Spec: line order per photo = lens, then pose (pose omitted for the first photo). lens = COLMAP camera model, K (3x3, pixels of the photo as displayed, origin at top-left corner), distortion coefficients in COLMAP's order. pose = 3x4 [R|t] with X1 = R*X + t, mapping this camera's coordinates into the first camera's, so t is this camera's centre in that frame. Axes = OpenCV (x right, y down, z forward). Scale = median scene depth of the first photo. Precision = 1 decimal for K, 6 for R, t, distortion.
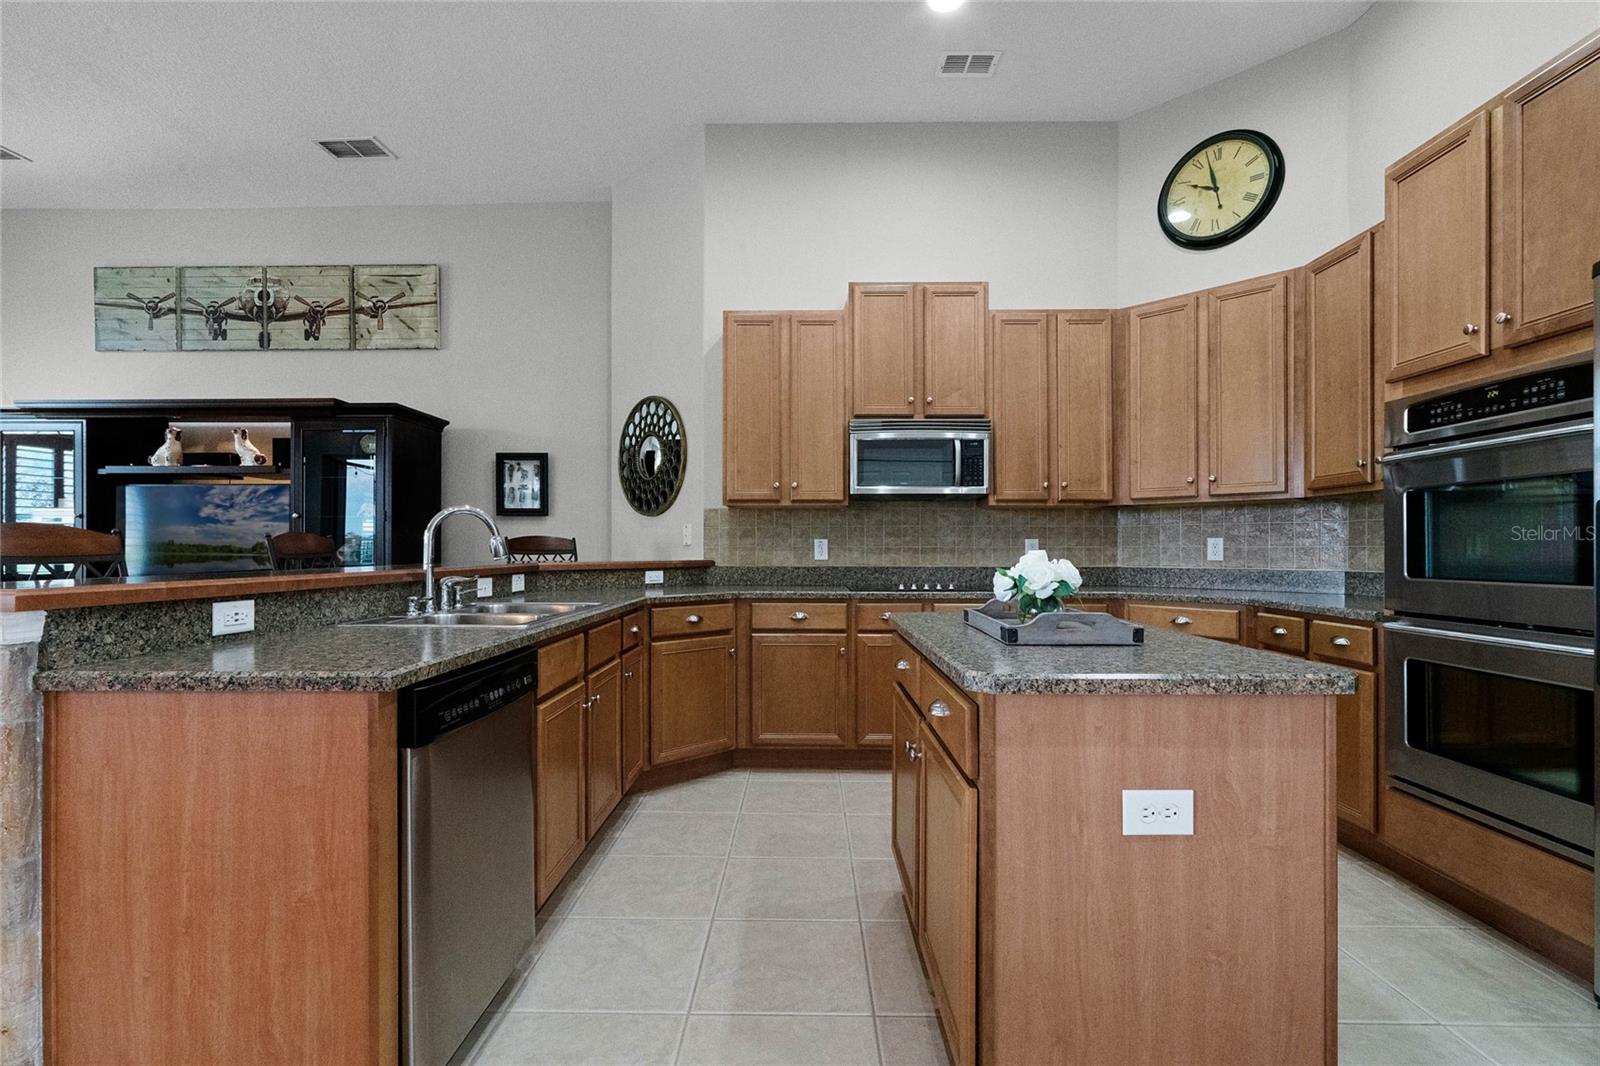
lens RADIAL K [[723.8, 0, 796.4], [0, 723.8, 547.9], [0, 0, 1]] dist [-0.003176, 0.000565]
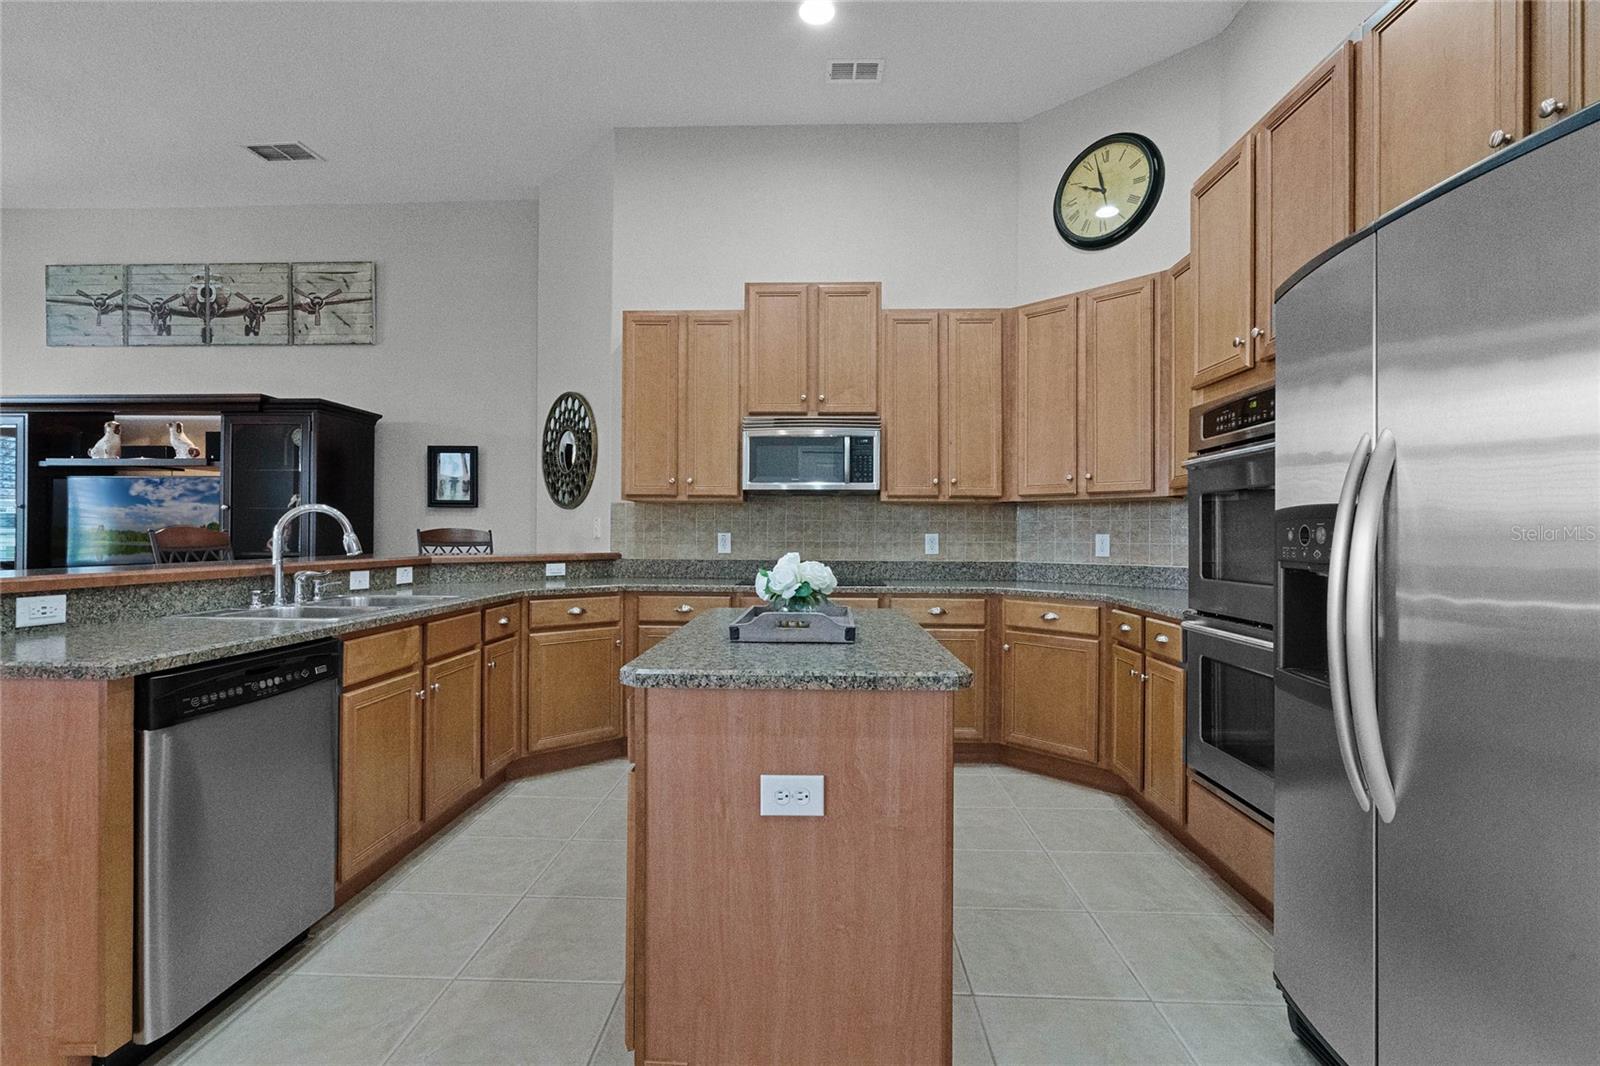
lens RADIAL K [[739.2, 0, 796.4], [0, 739.2, 531.9], [0, 0, 1]] dist [-0.003143, -0.000204]
pose [[0.999785, 0.004906, -0.020135, 0.147402], [-0.004980, 0.999981, -0.003643, -0.009623], [0.020117, 0.003742, 0.999791, -0.037688]]
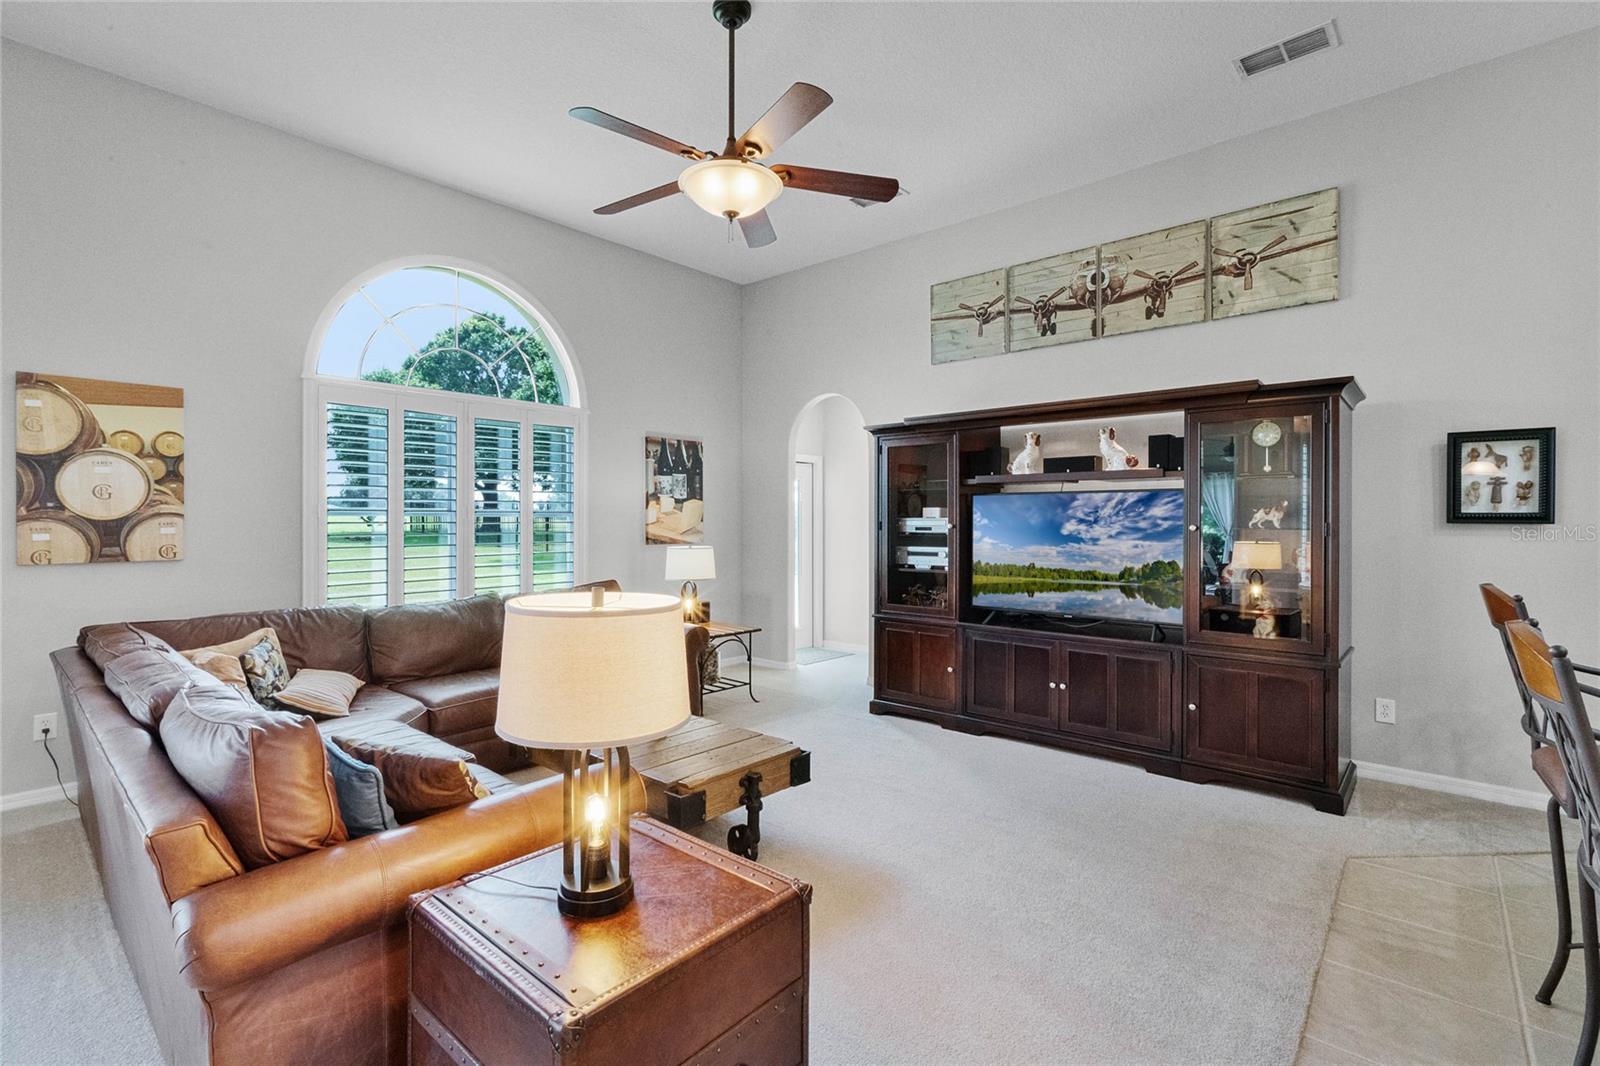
lens RADIAL K [[728.3, 0, 793.8], [0, 728.3, 518.3], [0, 0, 1]] dist [-0.000542, 0.000809]
pose [[0.759329, 0.000129, -0.650707, -0.505482], [-0.002456, 0.999993, -0.002667, -0.053410], [0.650702, 0.003624, 0.759324, 0.073842]]
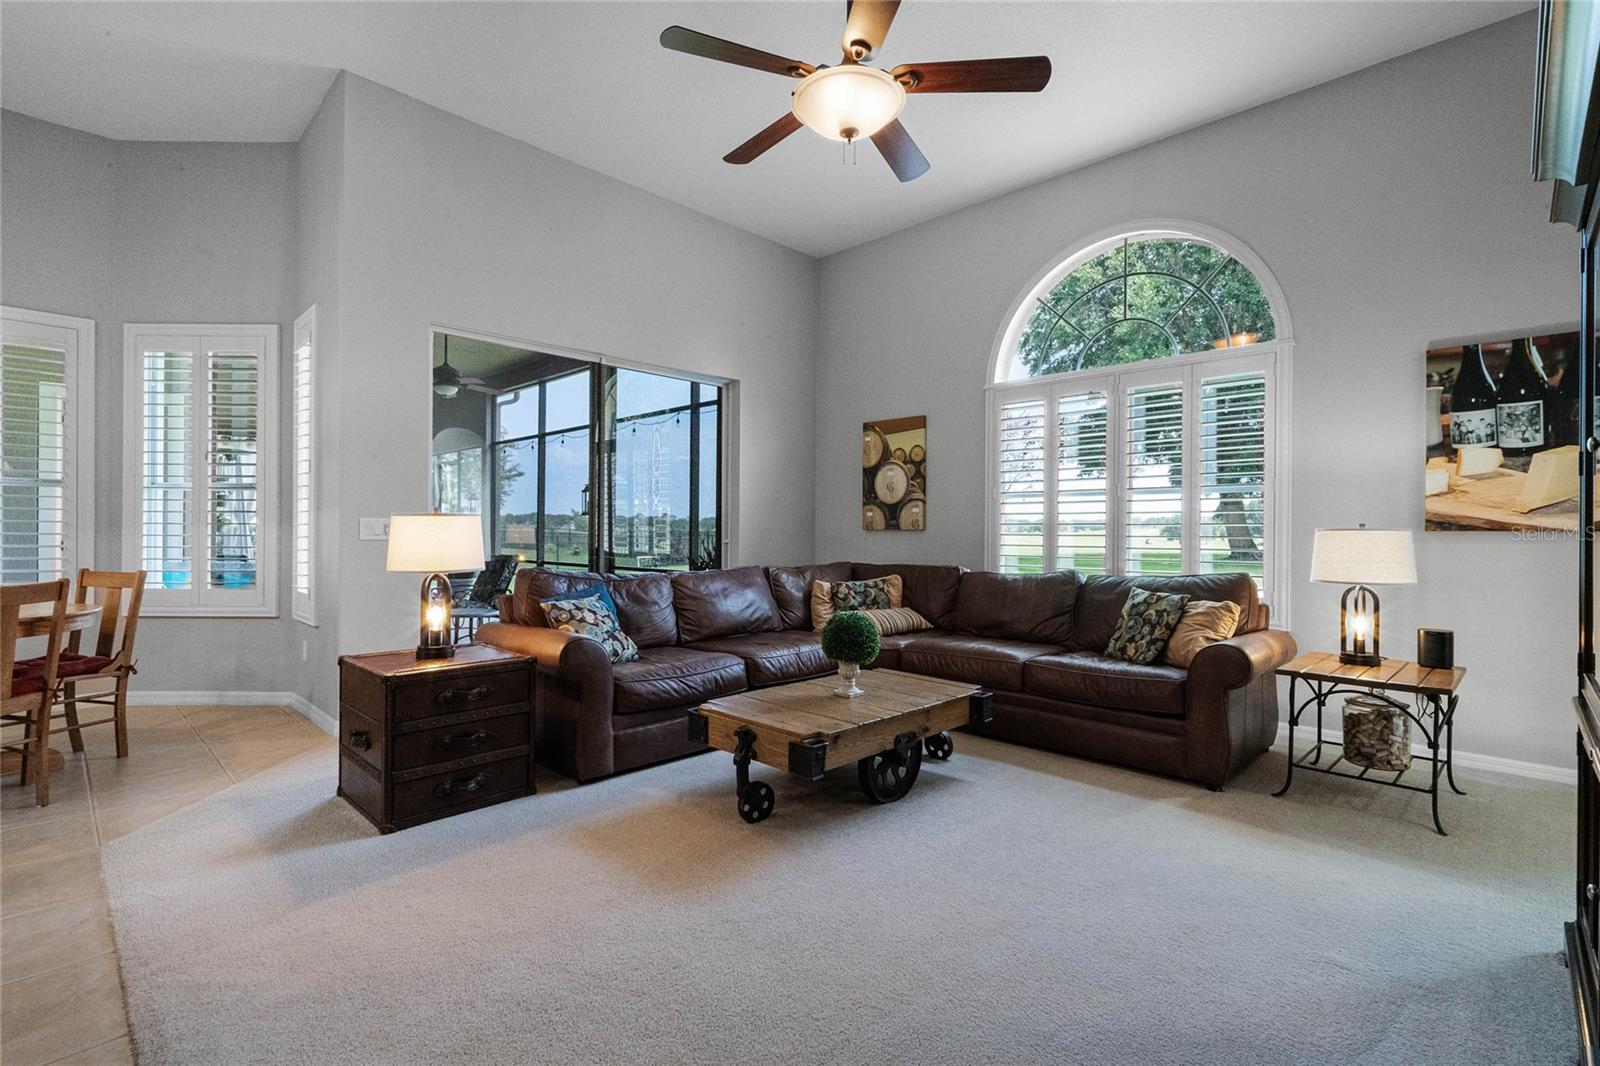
lens RADIAL K [[730.9, 0, 800.5], [0, 730.9, 536.2], [0, 0, 1]] dist [-0.001028, 0.000292]
pose [[-0.683821, 0.003371, -0.729642, -0.518921], [-0.005787, 0.999933, 0.010044, -0.004887], [0.729627, 0.011091, -0.683756, 0.985632]]
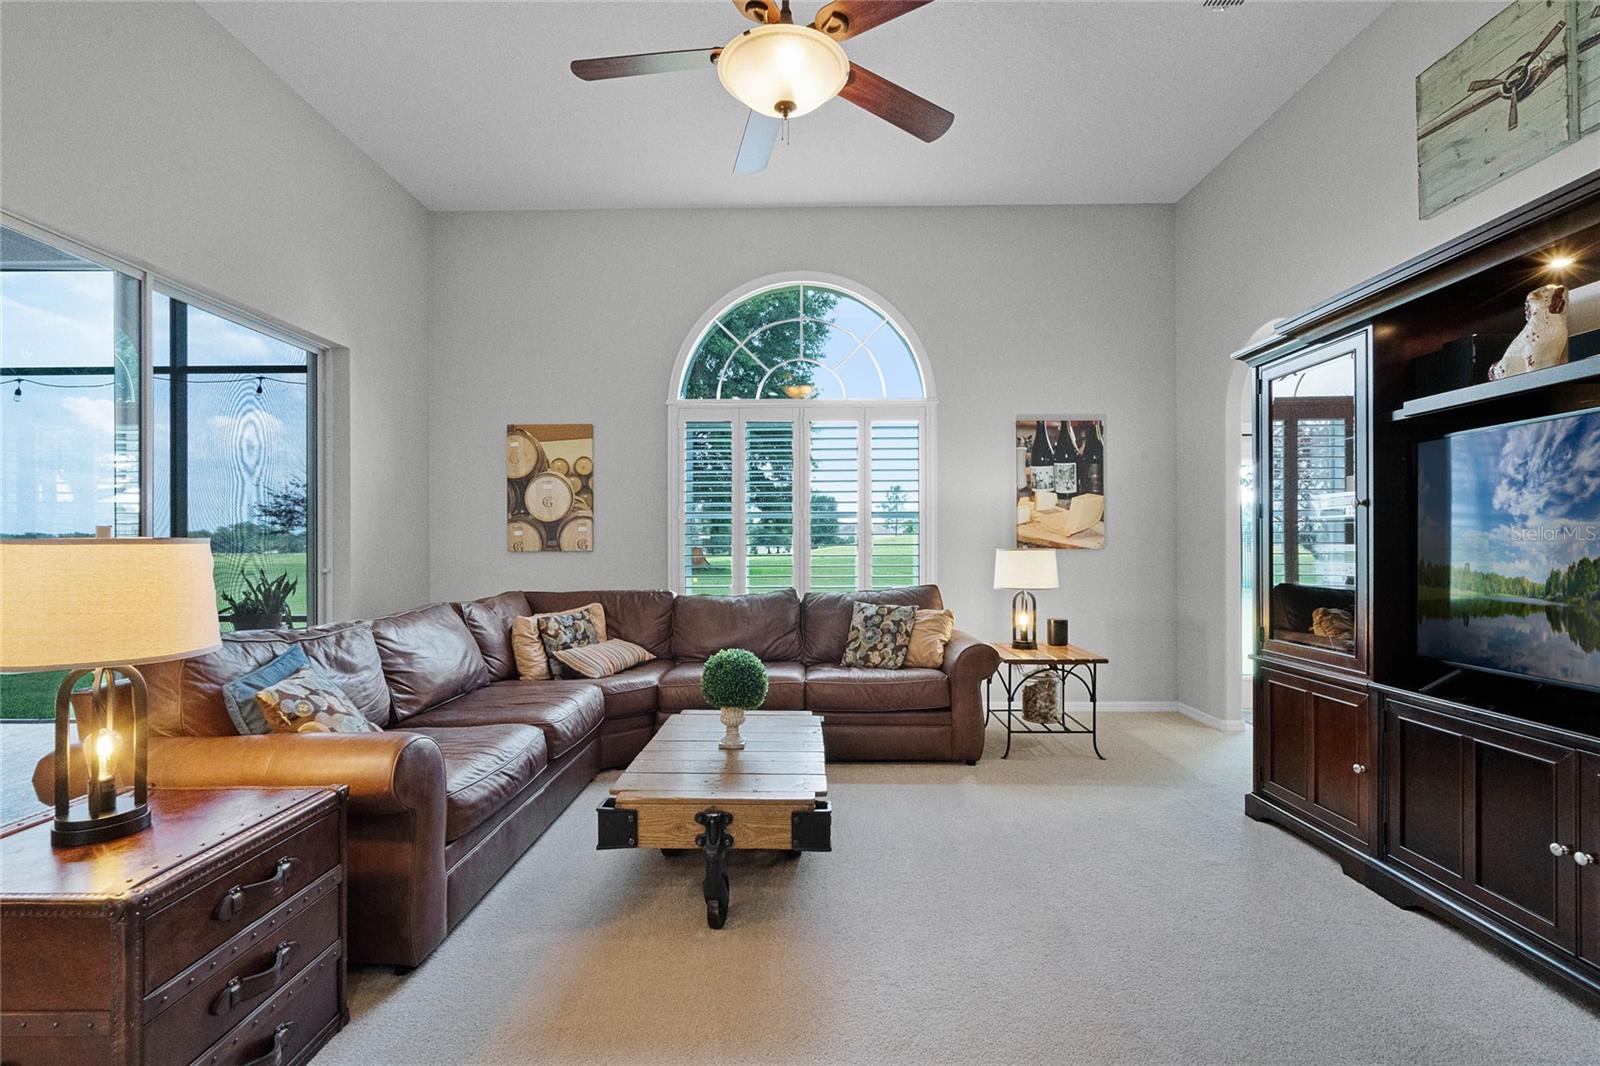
lens RADIAL K [[723.8, 0, 796.4], [0, 723.8, 547.9], [0, 0, 1]] dist [-0.003176, 0.000565]
pose [[0.002305, 0.003388, -0.999992, -0.456017], [0.001498, 0.999993, 0.003392, -0.013184], [0.999996, -0.001506, 0.002300, 0.581567]]
